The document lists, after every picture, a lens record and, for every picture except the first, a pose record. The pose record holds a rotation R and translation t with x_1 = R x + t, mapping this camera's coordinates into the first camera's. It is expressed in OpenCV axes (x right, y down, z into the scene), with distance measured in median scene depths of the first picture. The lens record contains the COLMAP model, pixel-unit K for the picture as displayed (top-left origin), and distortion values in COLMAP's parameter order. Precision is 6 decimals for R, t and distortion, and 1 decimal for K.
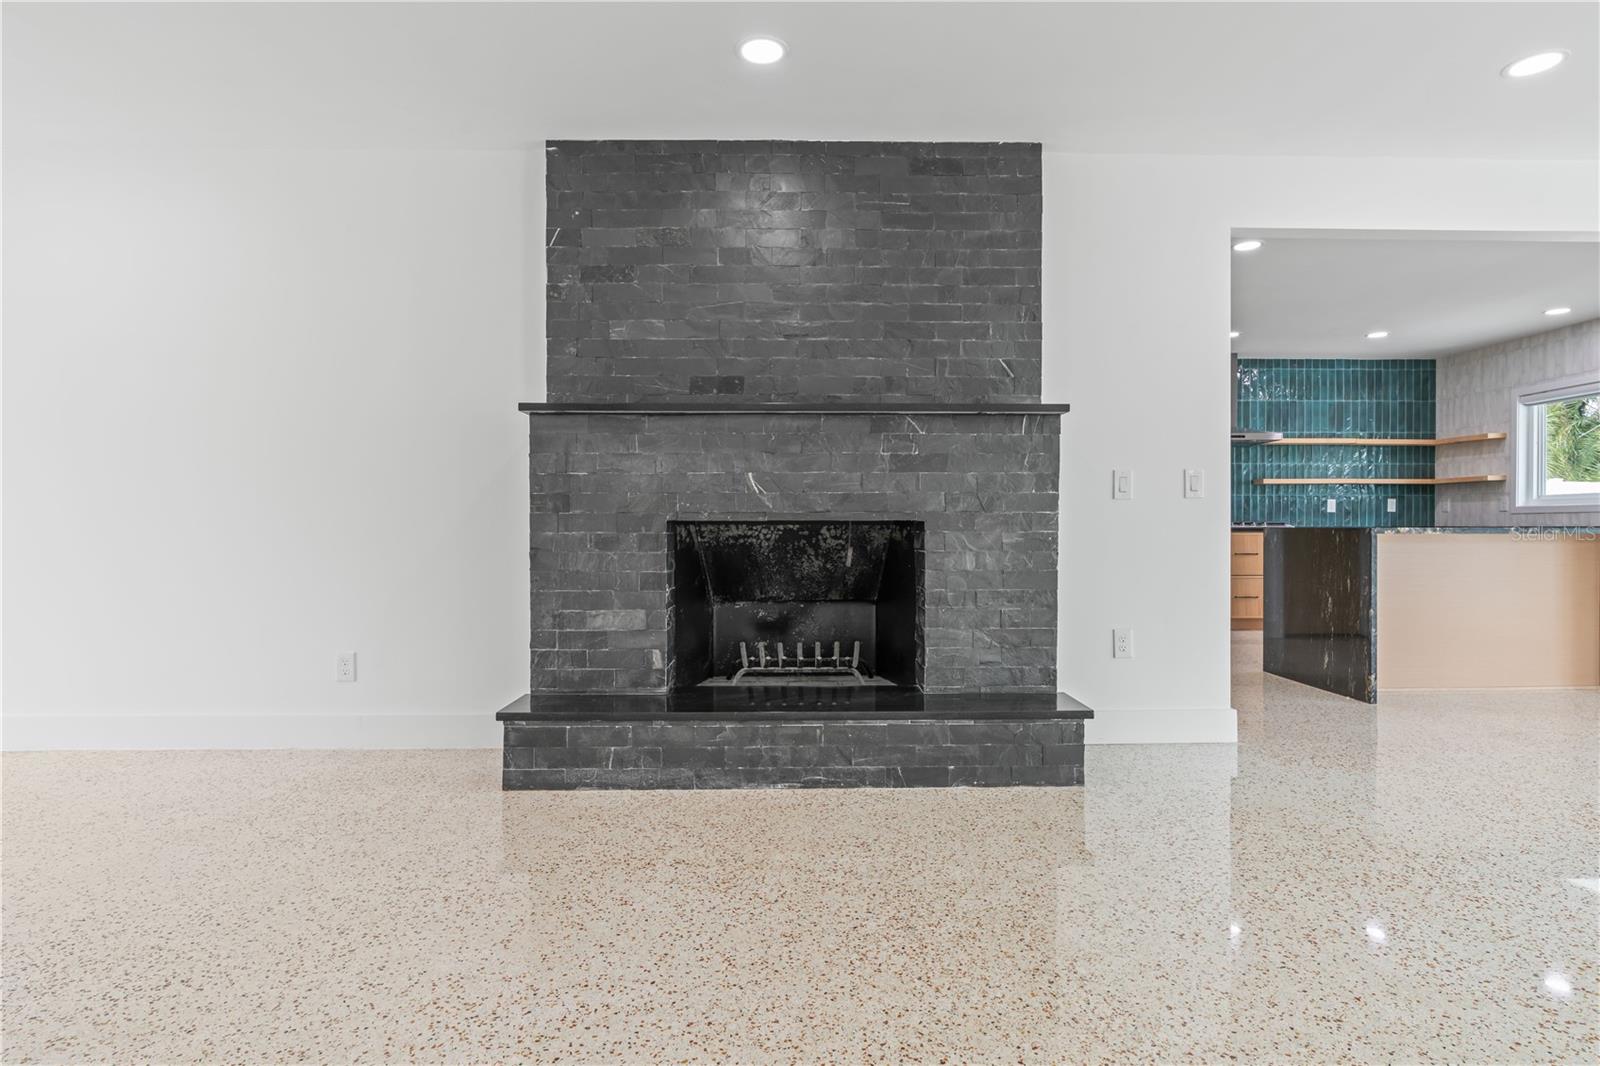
lens RADIAL K [[826.3, 0, 800.3], [0, 826.3, 528.9], [0, 0, 1]] dist [-0.011348, 0.008891]
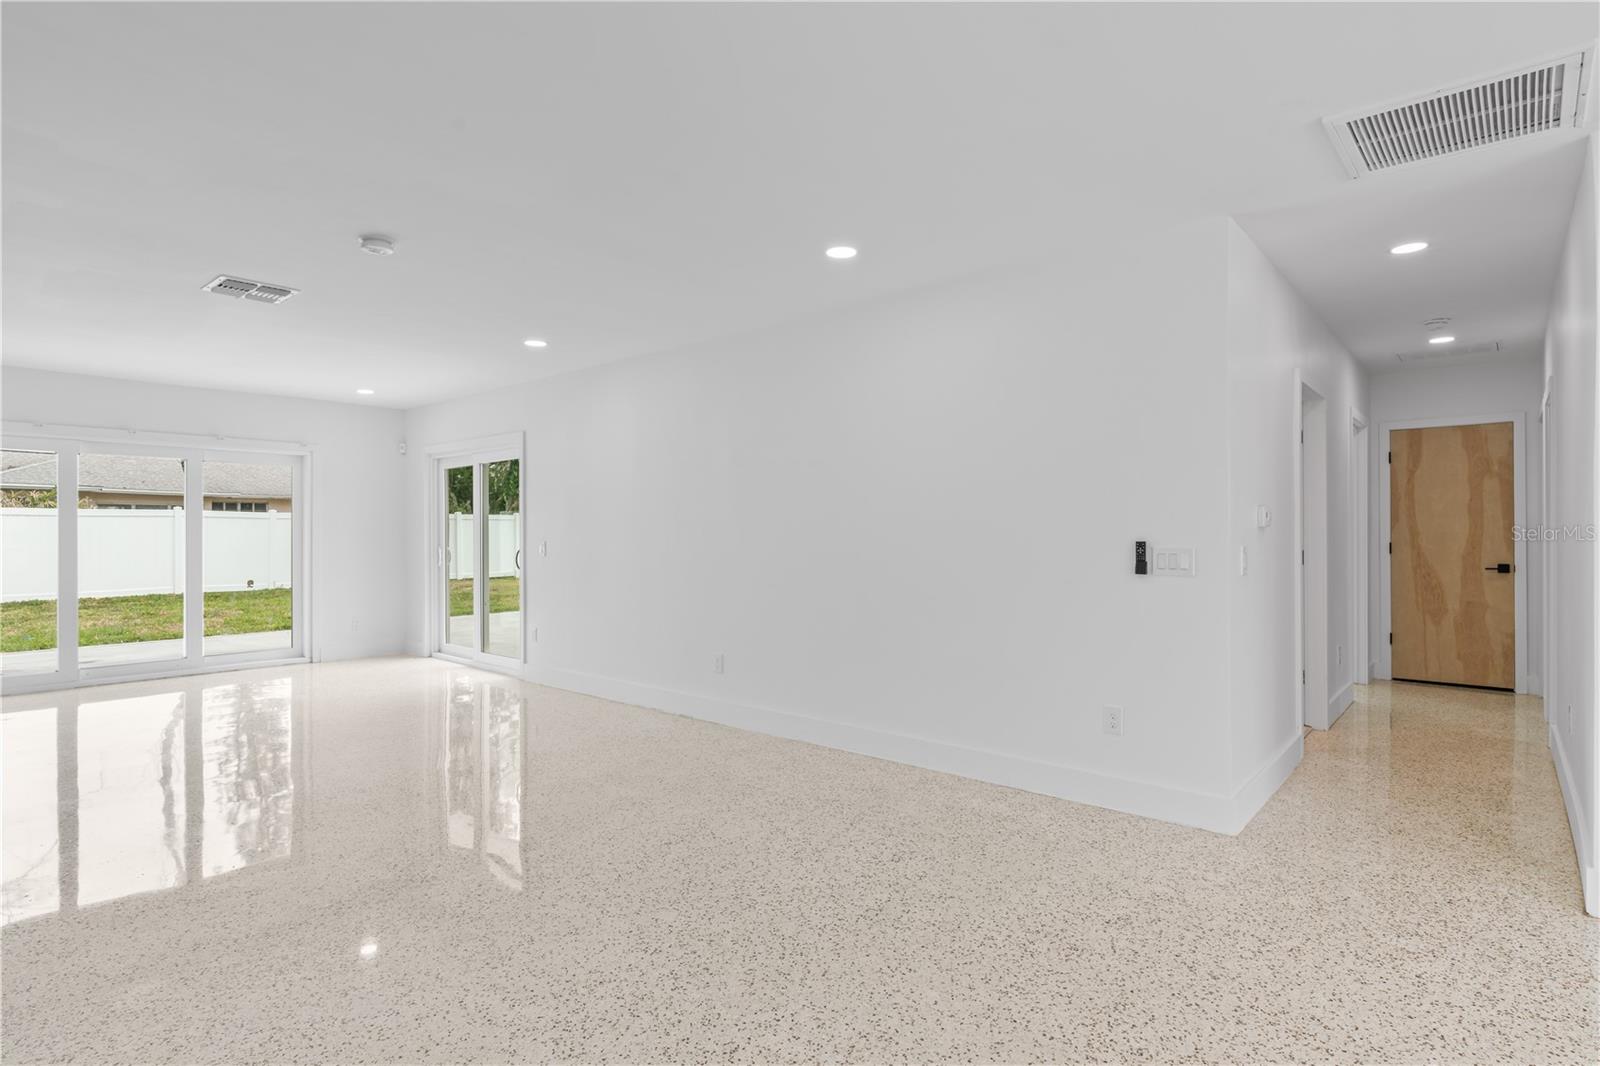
lens RADIAL K [[812.5, 0, 800.0], [0, 812.5, 533.0], [0, 0, 1]] dist [0.002653, 0.001208]
pose [[-0.733121, 0.000615, 0.680098, -0.361347], [0.004547, 0.999982, 0.003997, -0.048715], [-0.680083, 0.006023, -0.733110, 0.392439]]
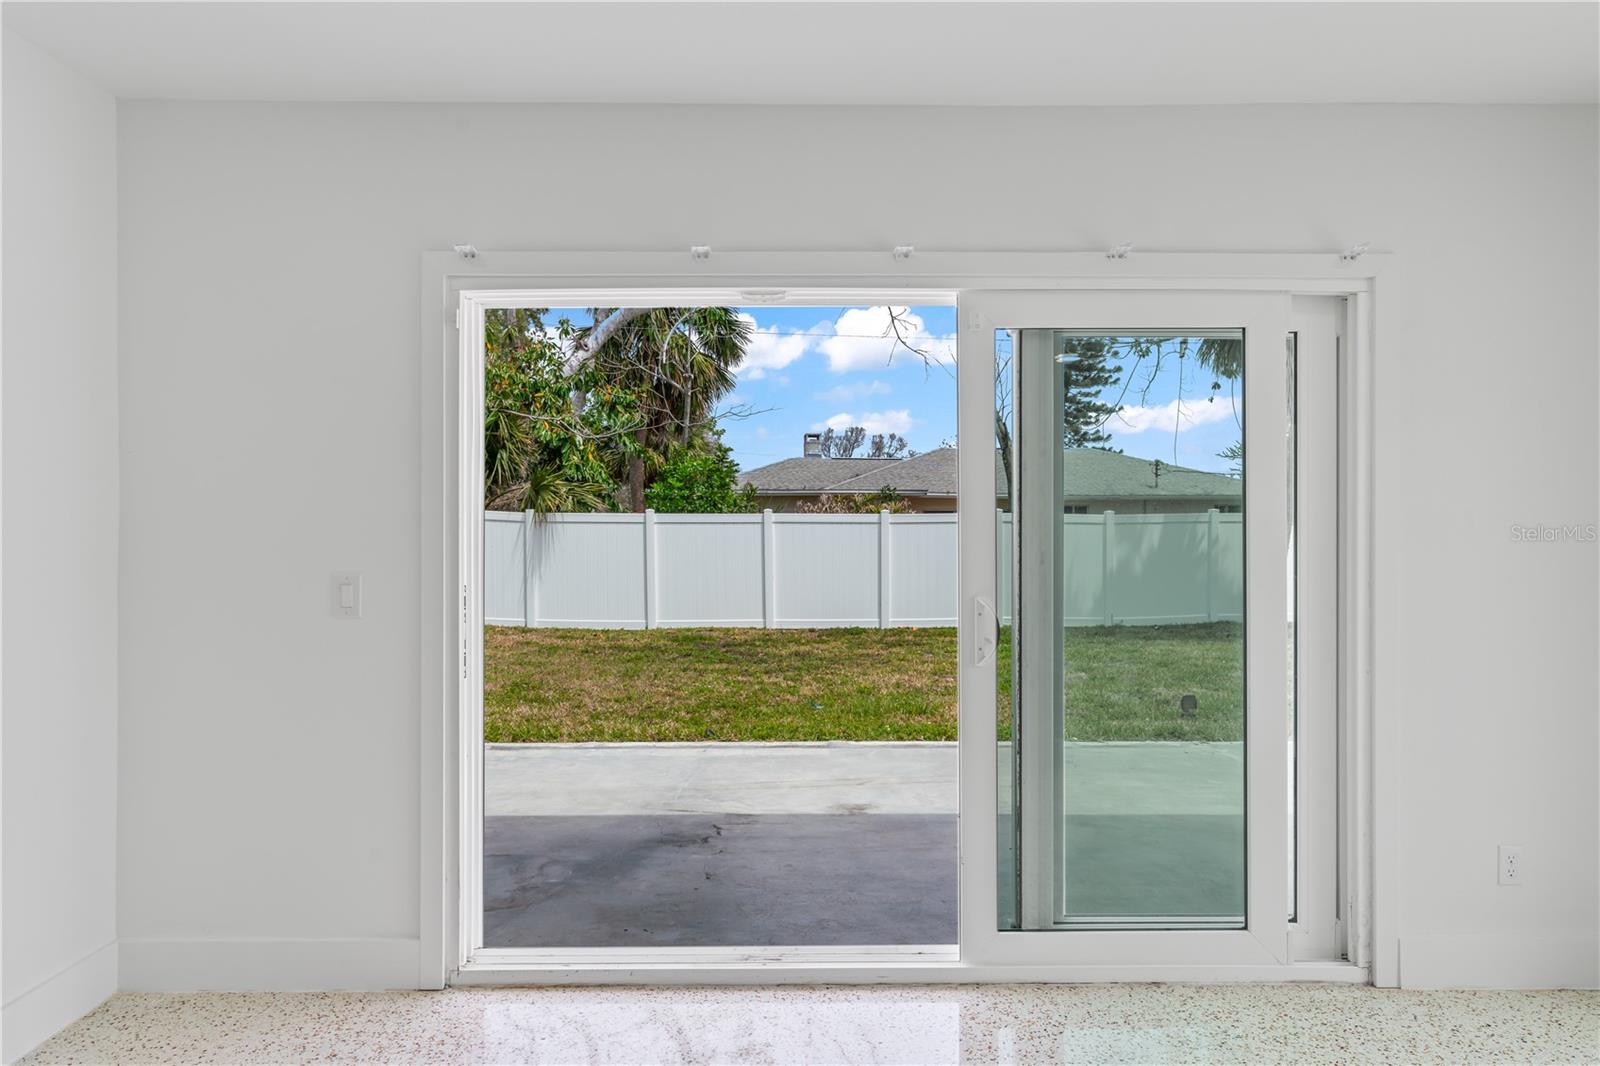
lens RADIAL K [[989.6, 0, 800.0], [0, 989.6, 533.0], [0, 0, 1]] dist [0.000793, 0.000231]
pose [[0.024183, 0.010621, 0.999651, 0.510939], [0.005098, 0.999929, -0.010747, -0.051303], [-0.999695, 0.005356, 0.024128, 0.250209]]
